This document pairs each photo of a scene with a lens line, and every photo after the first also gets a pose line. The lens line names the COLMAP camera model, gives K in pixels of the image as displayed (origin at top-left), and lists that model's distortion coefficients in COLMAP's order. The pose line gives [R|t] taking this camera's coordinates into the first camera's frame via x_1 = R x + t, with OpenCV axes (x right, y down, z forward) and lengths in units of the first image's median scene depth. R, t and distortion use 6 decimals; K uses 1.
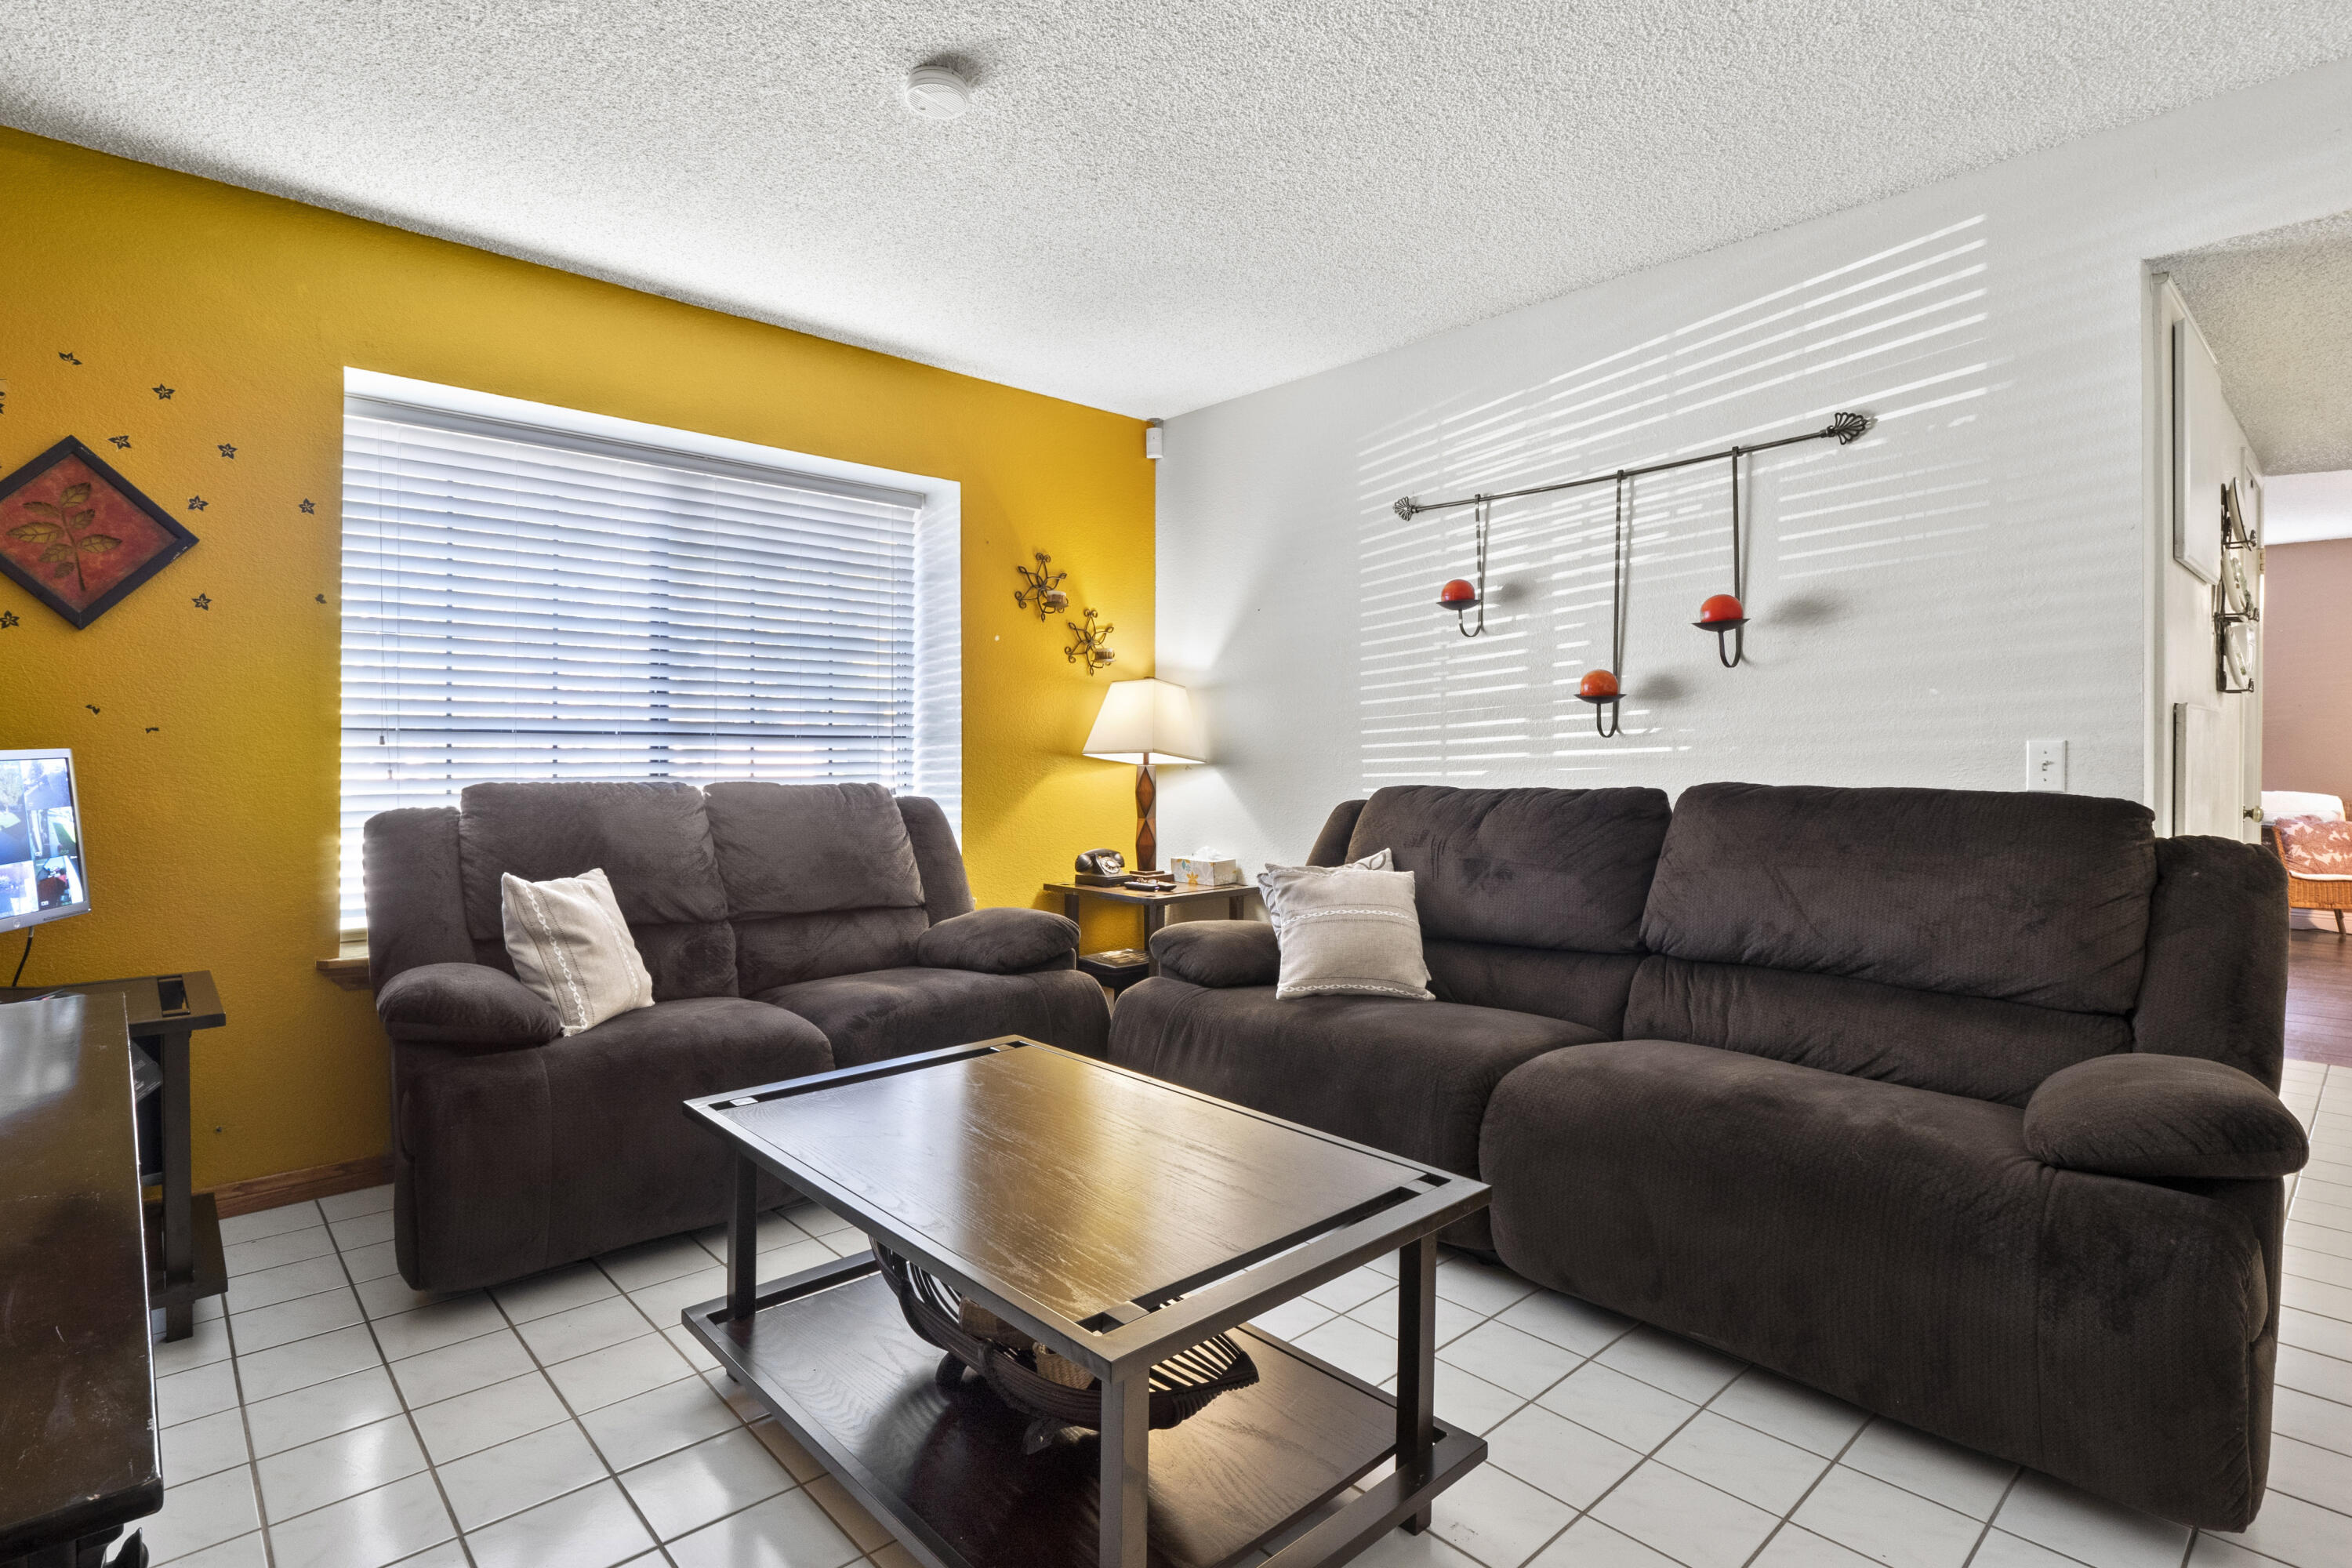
lens RADIAL K [[1148.9, 0, 1171.0], [0, 1148.9, 771.9], [0, 0, 1]] dist [-0.002930, -0.000206]
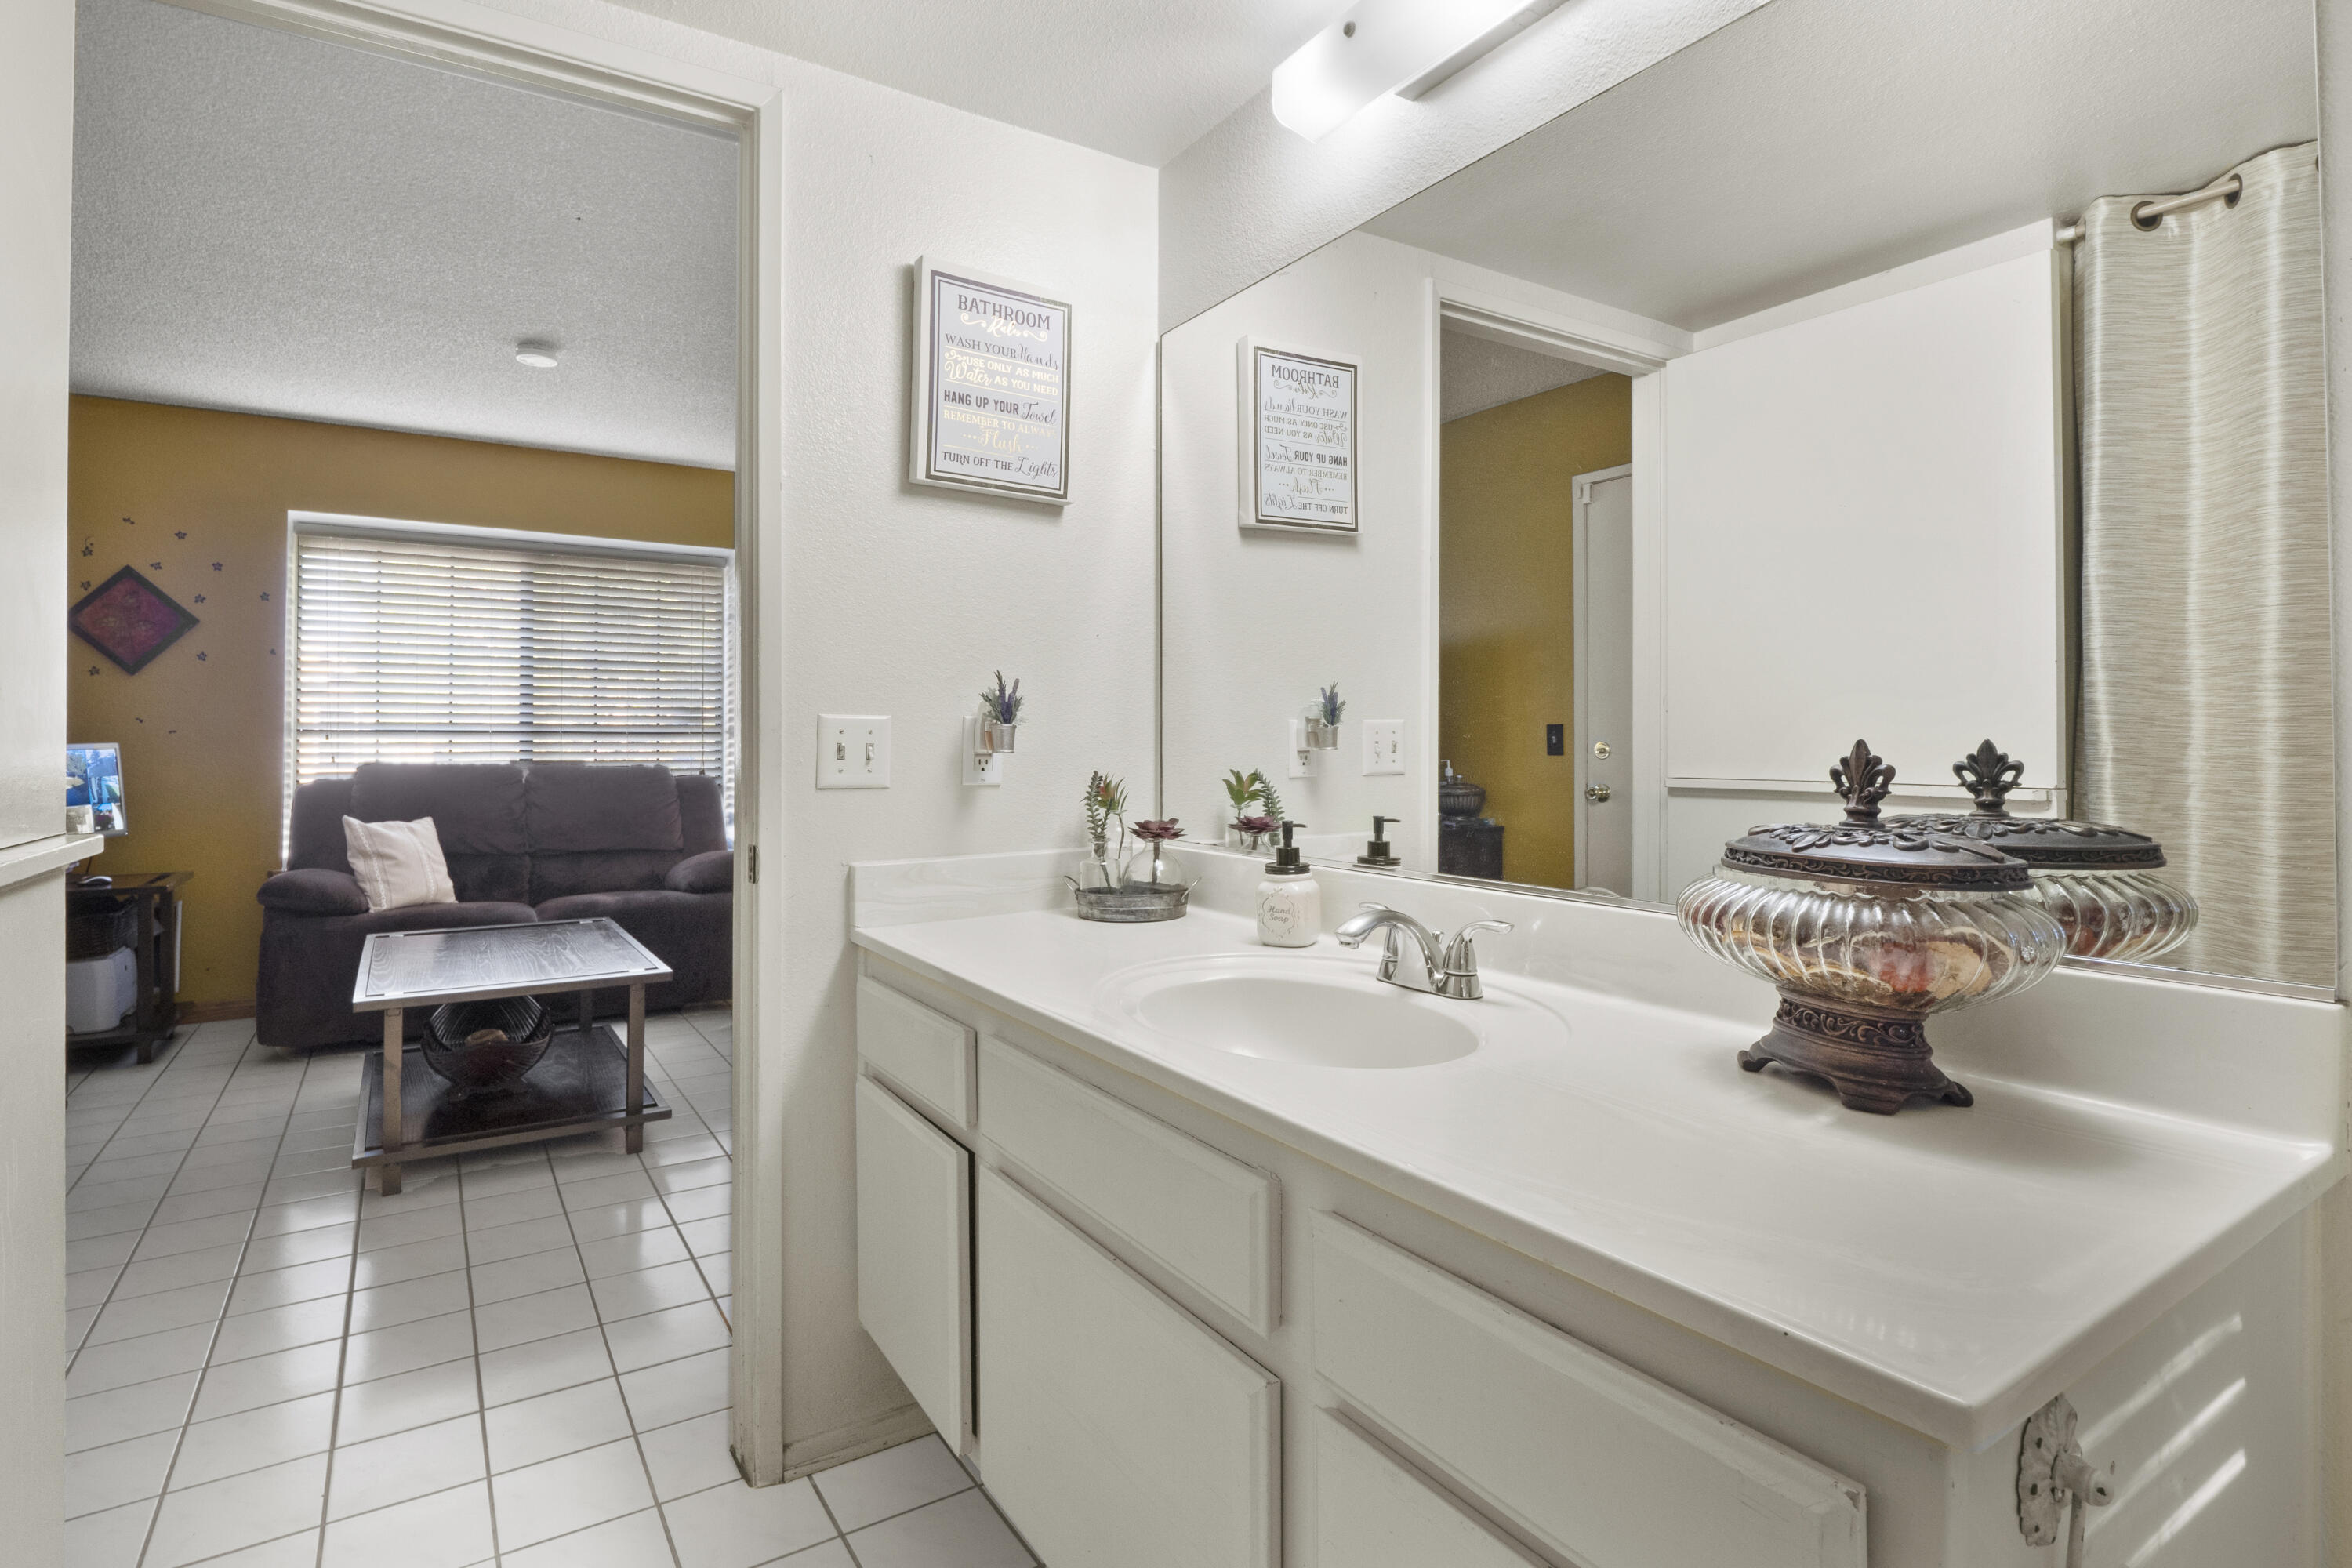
lens RADIAL K [[1168.2, 0, 1177.6], [0, 1168.2, 754.0], [0, 0, 1]] dist [-0.003707, -0.000522]
pose [[0.986952, -0.004383, -0.160956, 0.885020], [0.002537, 0.999929, -0.011671, 0.020104], [0.160996, 0.011110, 0.986893, -0.482630]]
